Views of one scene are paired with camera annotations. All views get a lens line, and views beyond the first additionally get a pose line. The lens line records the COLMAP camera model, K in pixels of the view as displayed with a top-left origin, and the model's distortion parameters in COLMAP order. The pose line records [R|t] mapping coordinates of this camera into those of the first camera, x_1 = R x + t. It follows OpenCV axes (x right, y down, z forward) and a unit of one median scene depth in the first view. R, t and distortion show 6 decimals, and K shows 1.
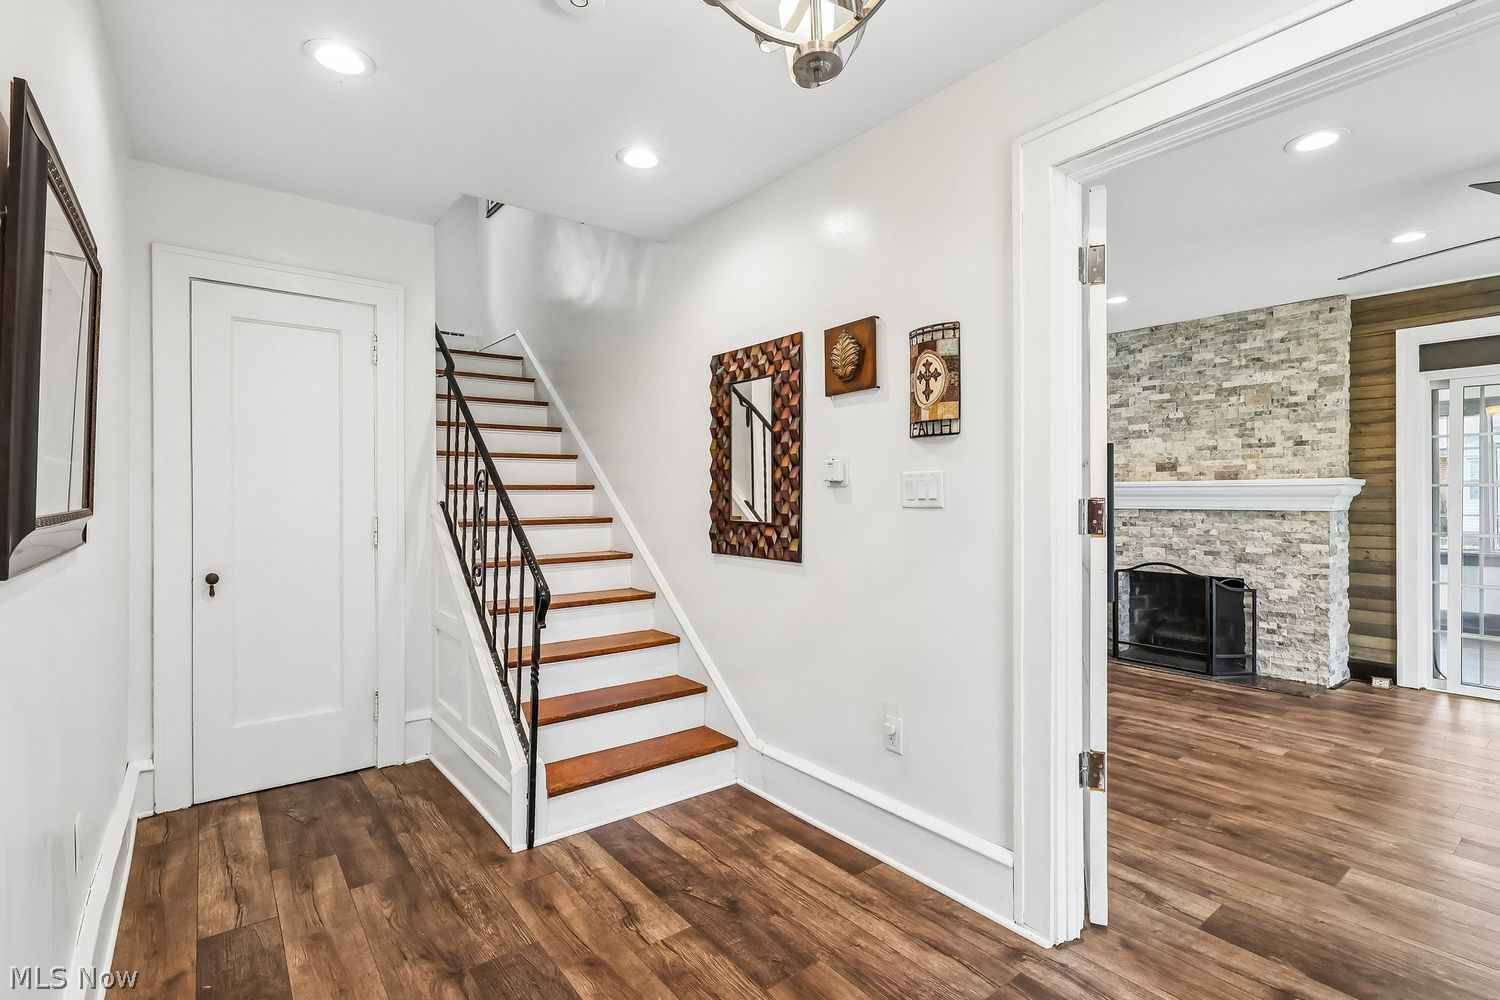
lens RADIAL K [[698.4, 0, 753.1], [0, 698.4, 501.4], [0, 0, 1]] dist [-0.006152, 0.002120]
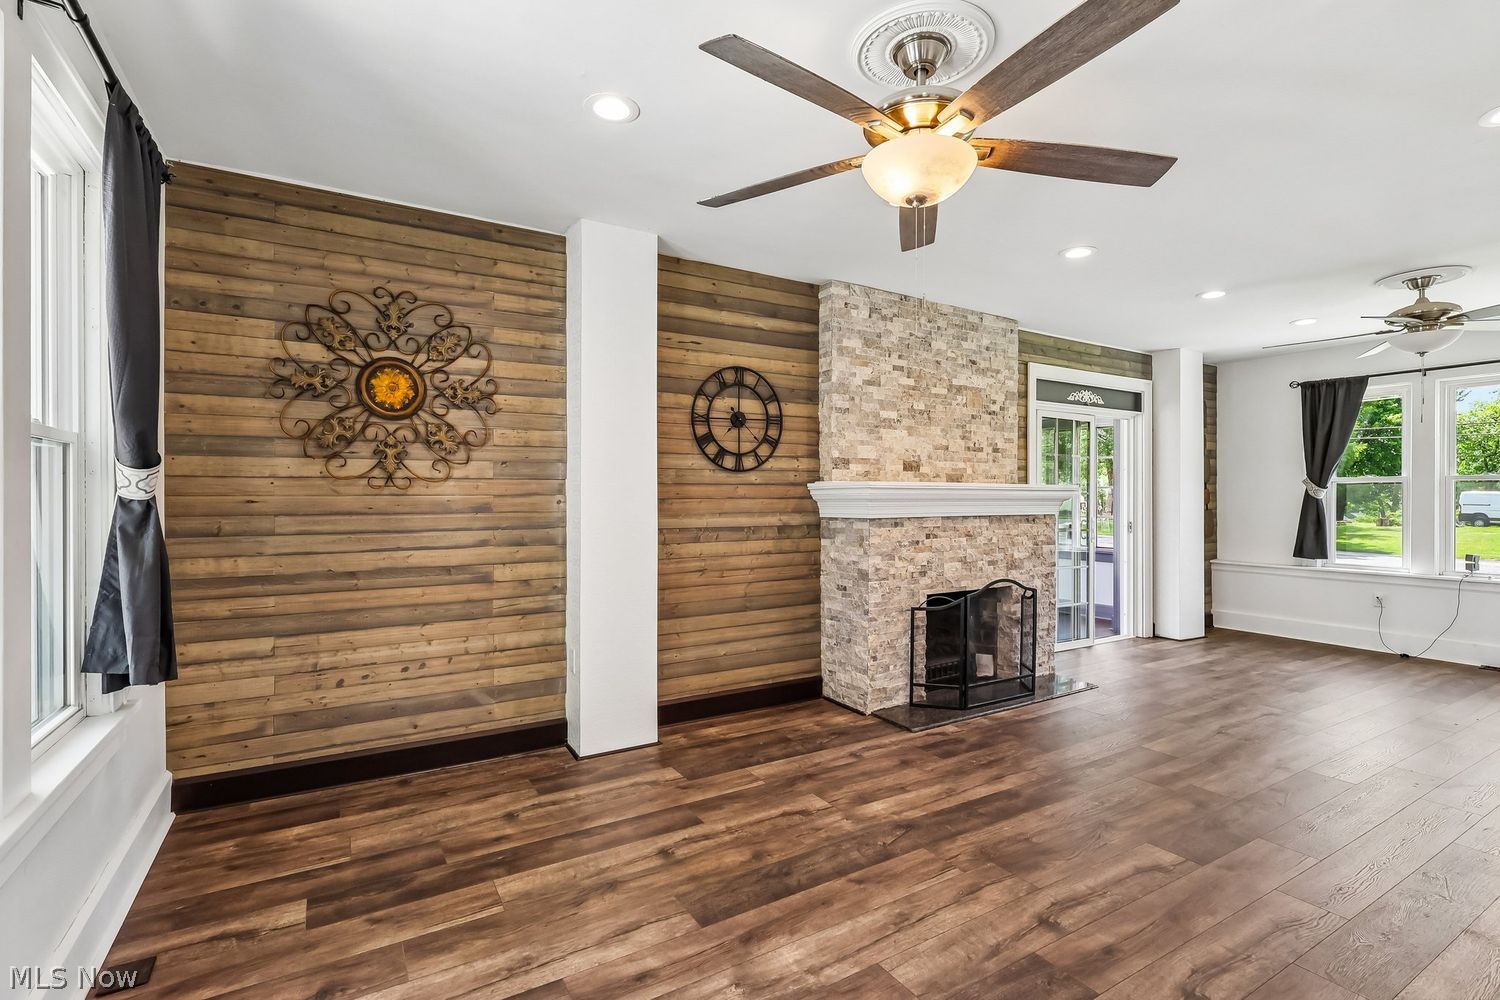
lens RADIAL K [[698.4, 0, 743.7], [0, 698.4, 503.2], [0, 0, 1]] dist [-0.006152, 0.002120]
pose [[0.128963, -0.007457, 0.991621, -0.308702], [0.001788, 0.999972, 0.007287, -0.012091], [-0.991648, 0.000833, 0.128973, 1.234272]]
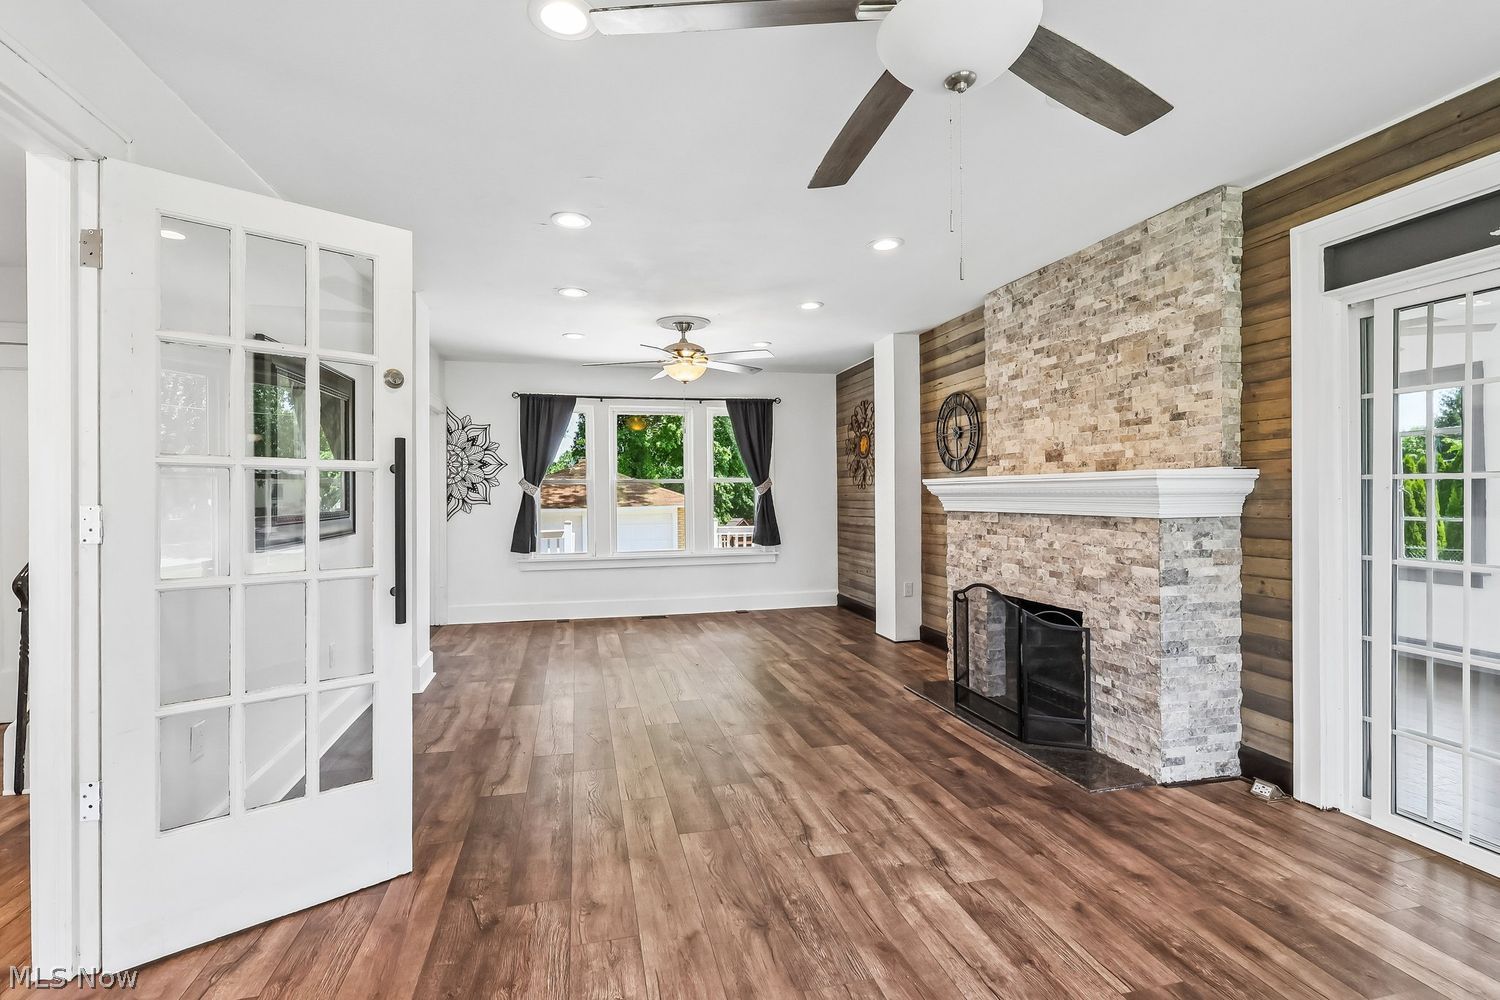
lens RADIAL K [[698.4, 0, 750.9], [0, 698.4, 504.5], [0, 0, 1]] dist [-0.006152, 0.002120]
pose [[0.909864, -0.003384, -0.414894, 0.685921], [0.009742, 0.999865, 0.013208, -0.011463], [0.414793, -0.016059, 0.909774, 0.211310]]
